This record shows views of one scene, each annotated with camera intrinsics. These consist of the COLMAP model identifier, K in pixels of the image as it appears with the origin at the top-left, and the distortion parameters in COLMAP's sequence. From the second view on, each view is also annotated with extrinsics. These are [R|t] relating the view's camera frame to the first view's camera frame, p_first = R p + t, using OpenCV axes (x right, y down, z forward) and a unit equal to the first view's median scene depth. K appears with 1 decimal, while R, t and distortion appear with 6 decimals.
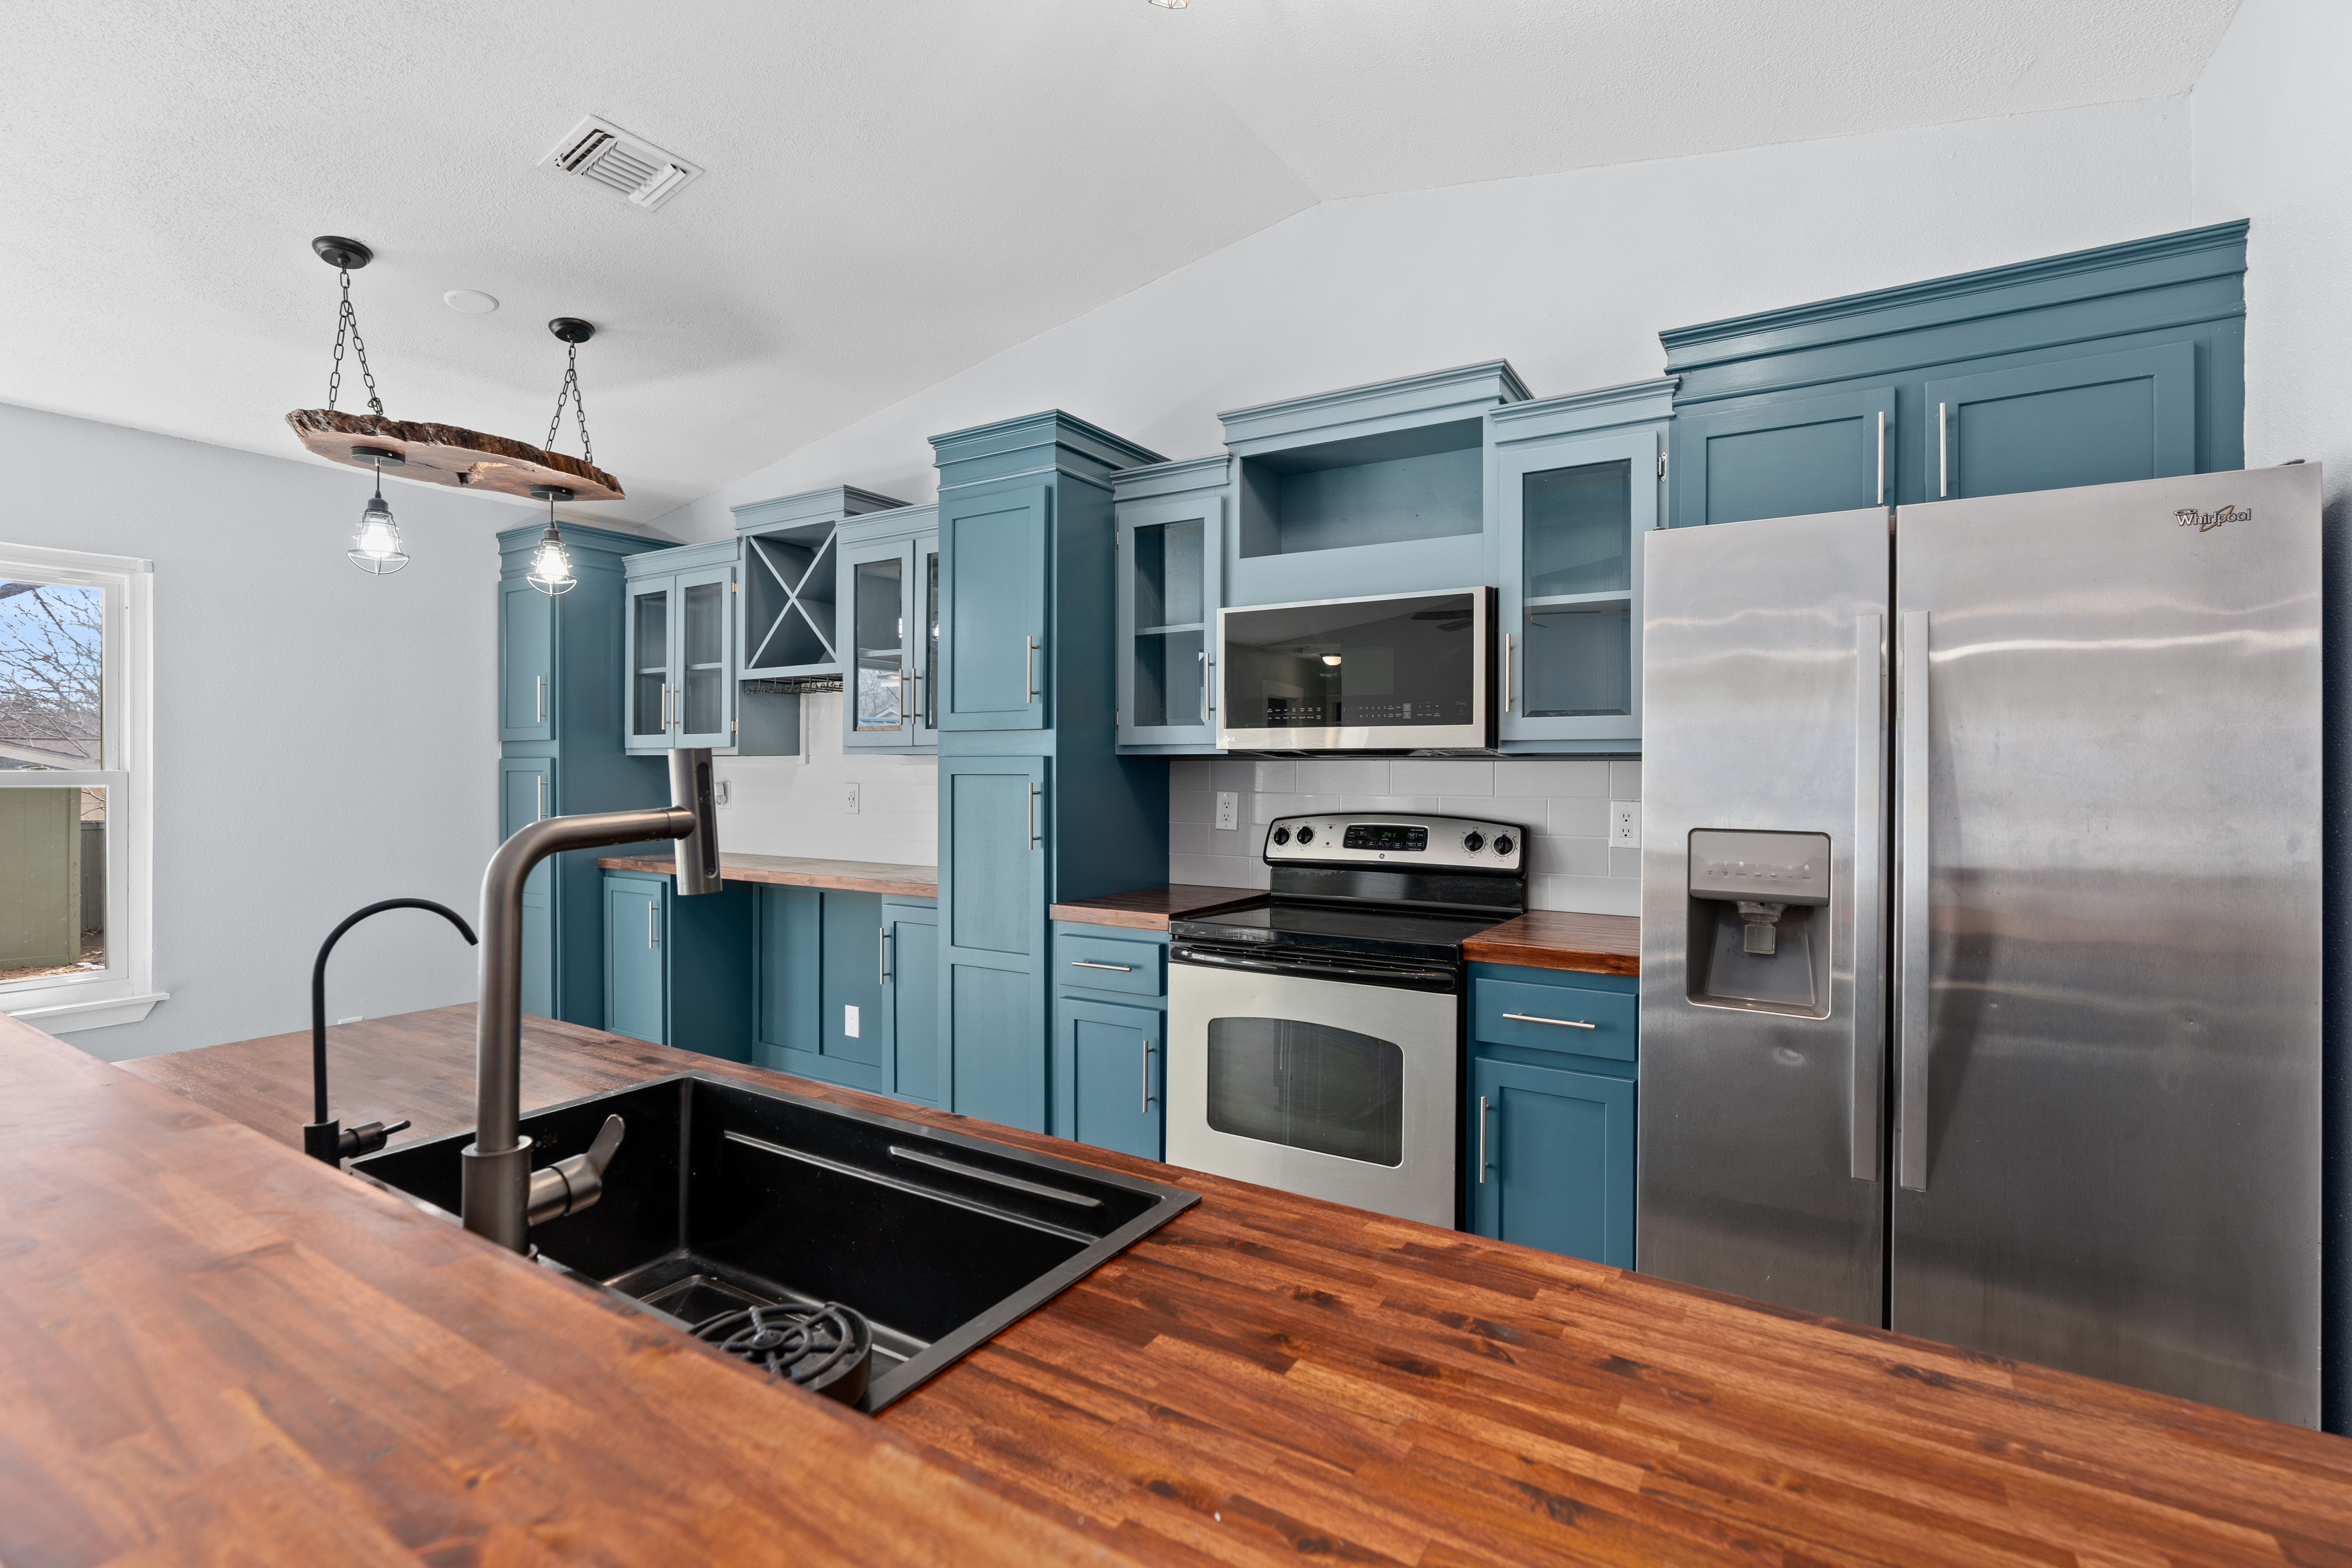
lens RADIAL K [[1113.1, 0, 1176.0], [0, 1113.1, 784.0], [0, 0, 1]] dist [-0.002844, -0.000164]
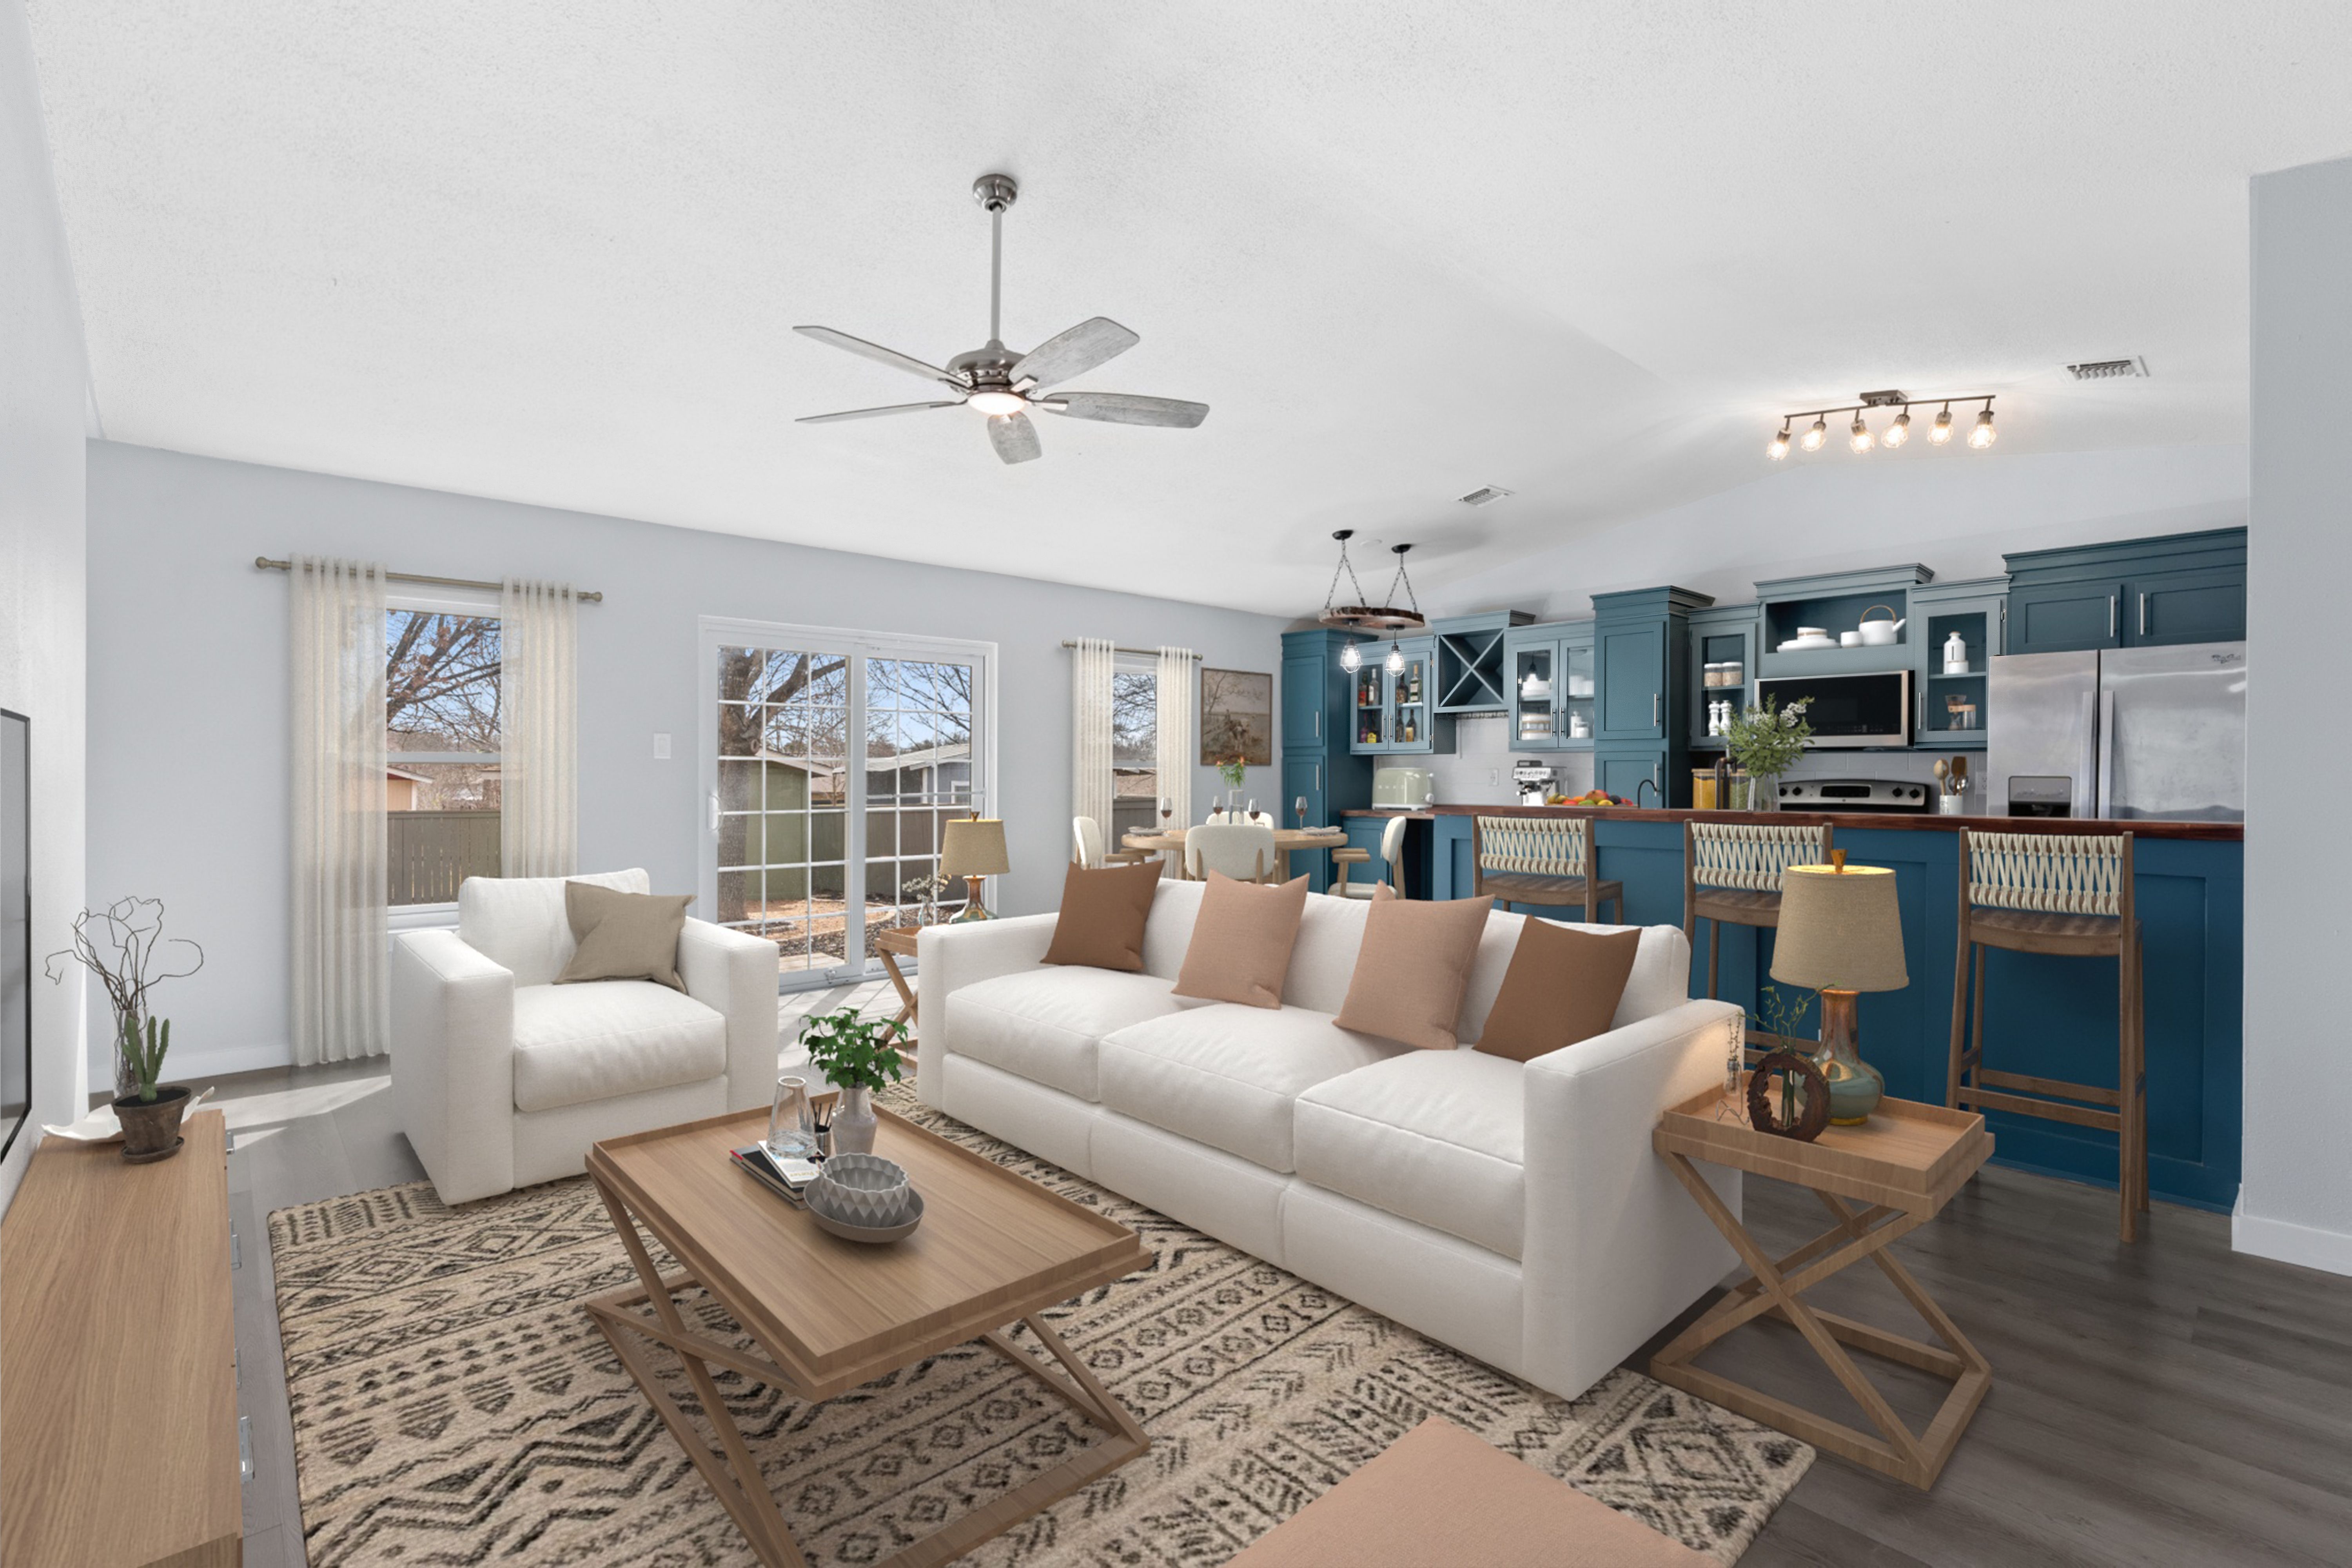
lens RADIAL K [[1075.3, 0, 1174.0], [0, 1075.3, 780.2], [0, 0, 1]] dist [-0.016037, -0.000132]
pose [[0.963632, 0.001601, -0.267228, -0.459649], [-0.003874, 0.999961, -0.007979, 0.048049], [0.267205, 0.008724, 0.963600, -1.163265]]
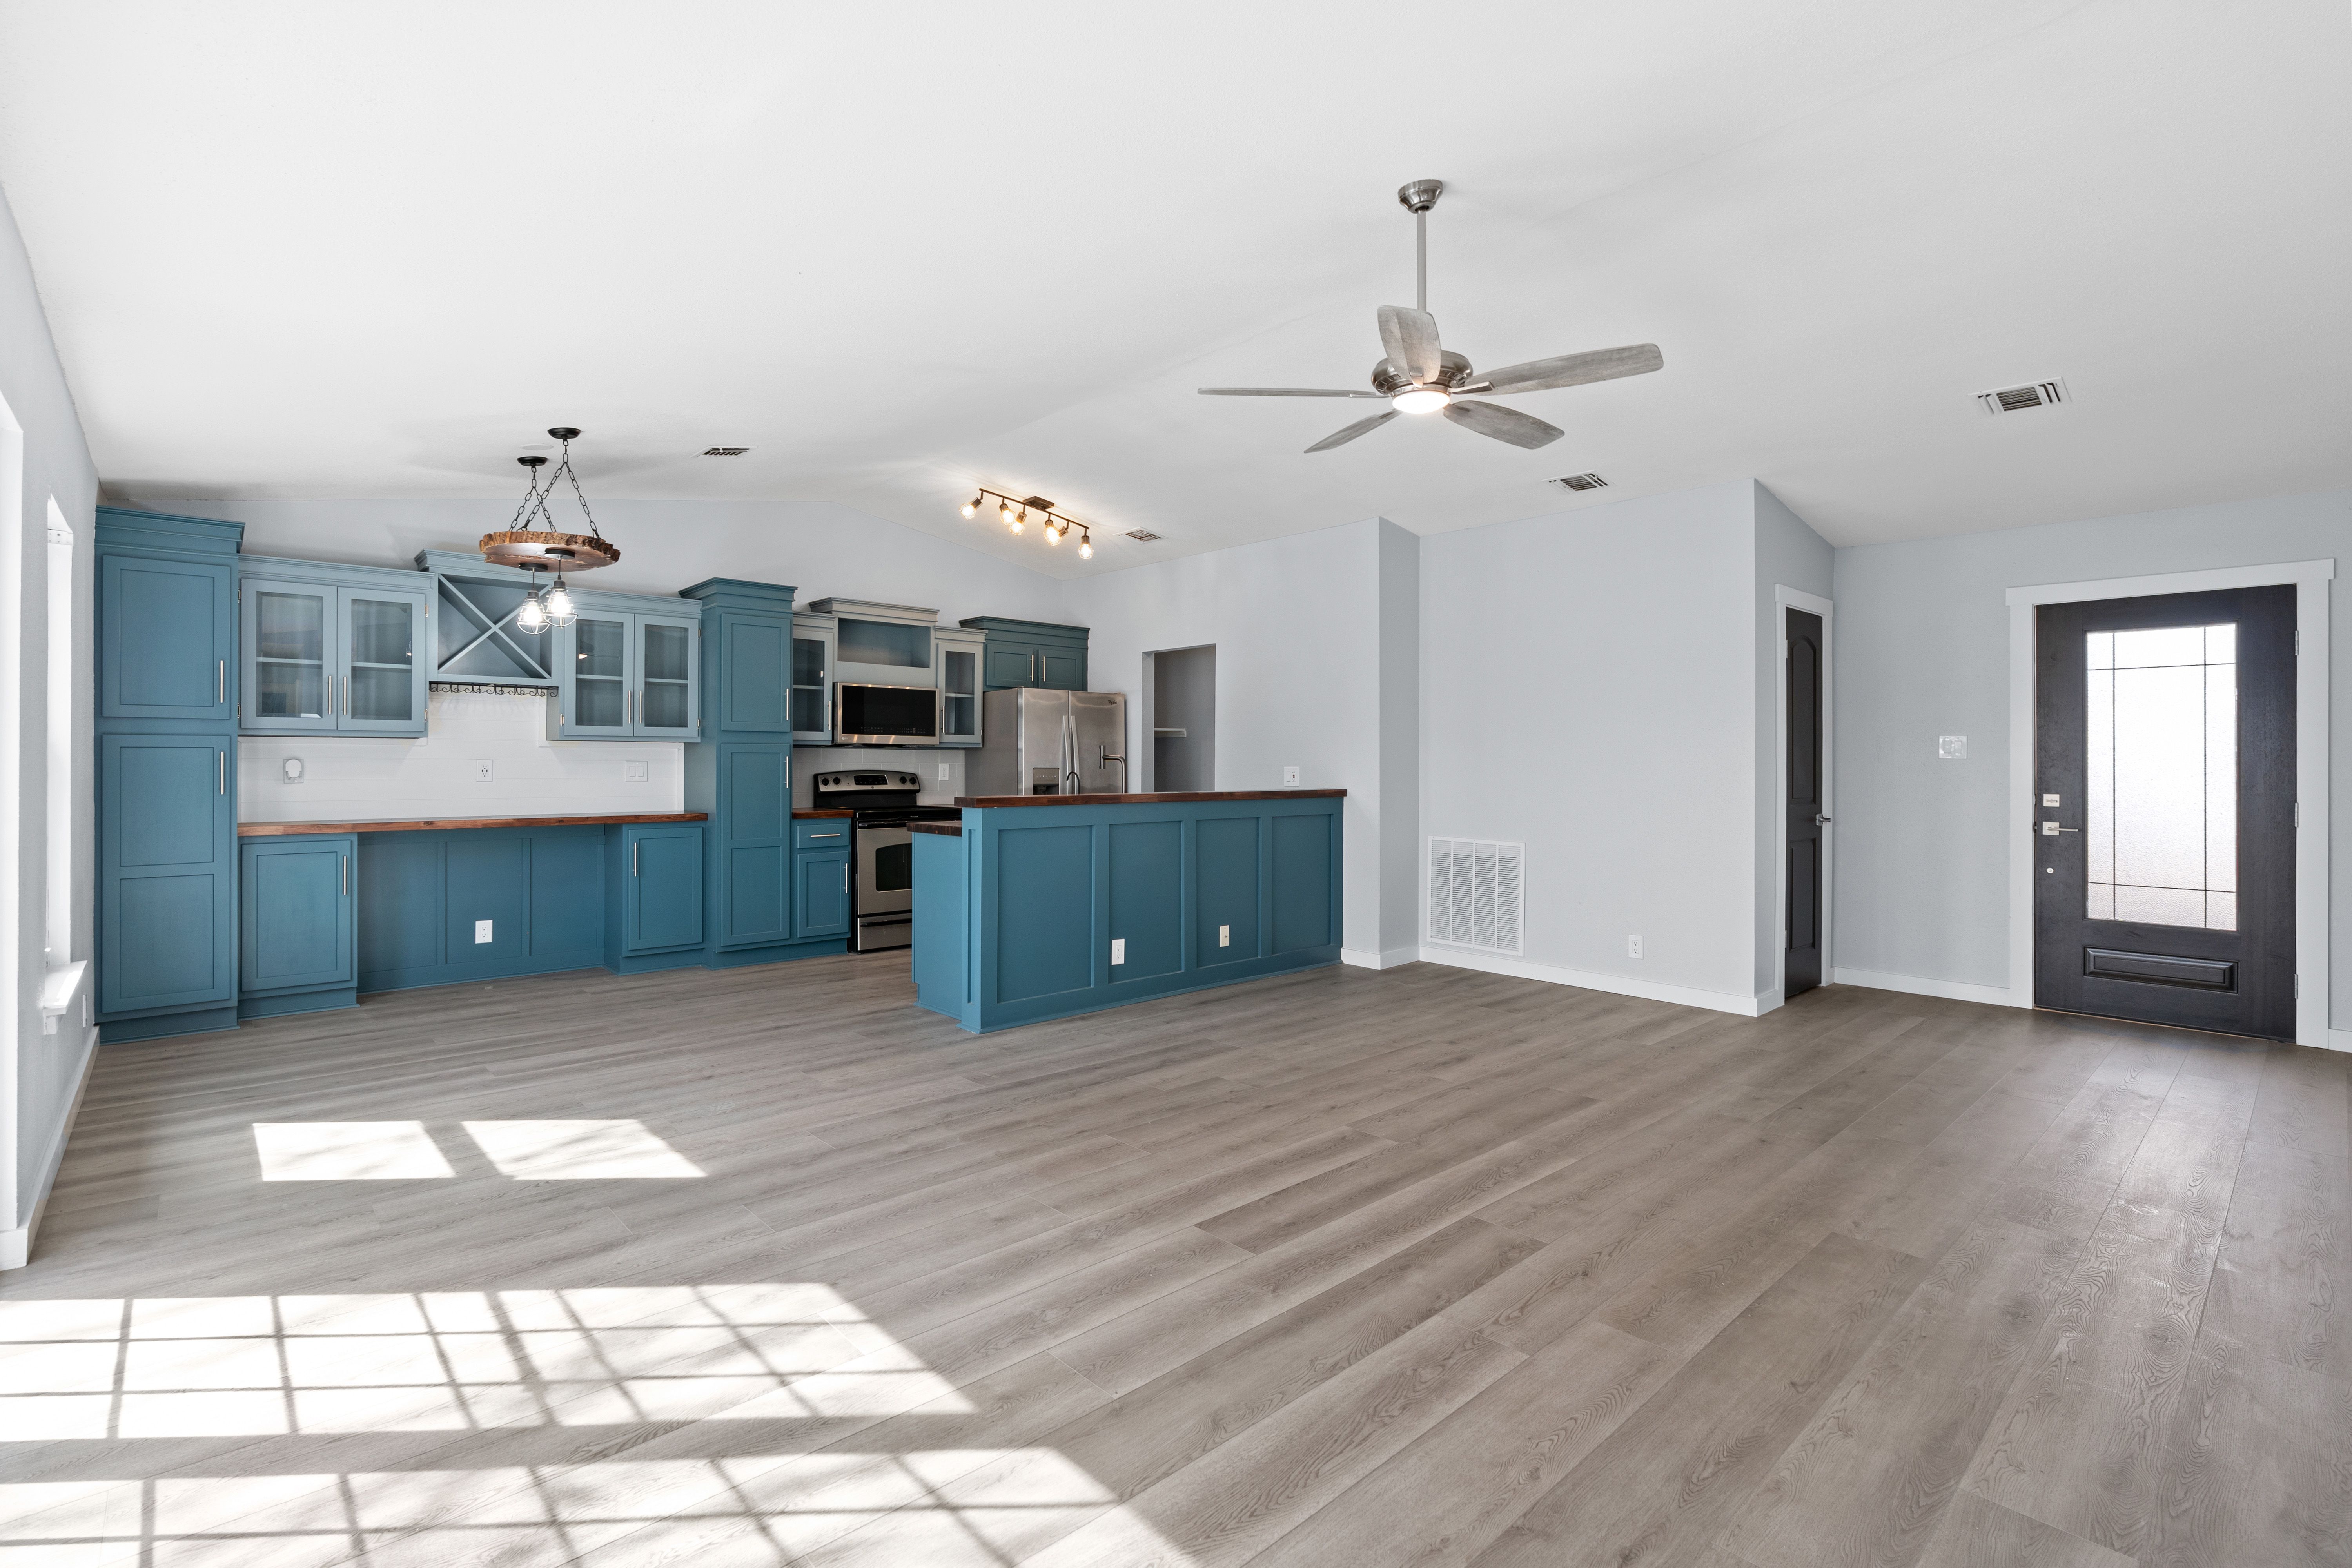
lens RADIAL K [[1075.3, 0, 1174.0], [0, 1075.3, 780.2], [0, 0, 1]] dist [-0.016037, -0.000132]
pose [[0.262584, -0.010811, 0.964849, -1.937930], [0.013073, 0.999885, 0.007645, 0.038792], [-0.964821, 0.010606, 0.262695, -0.271419]]
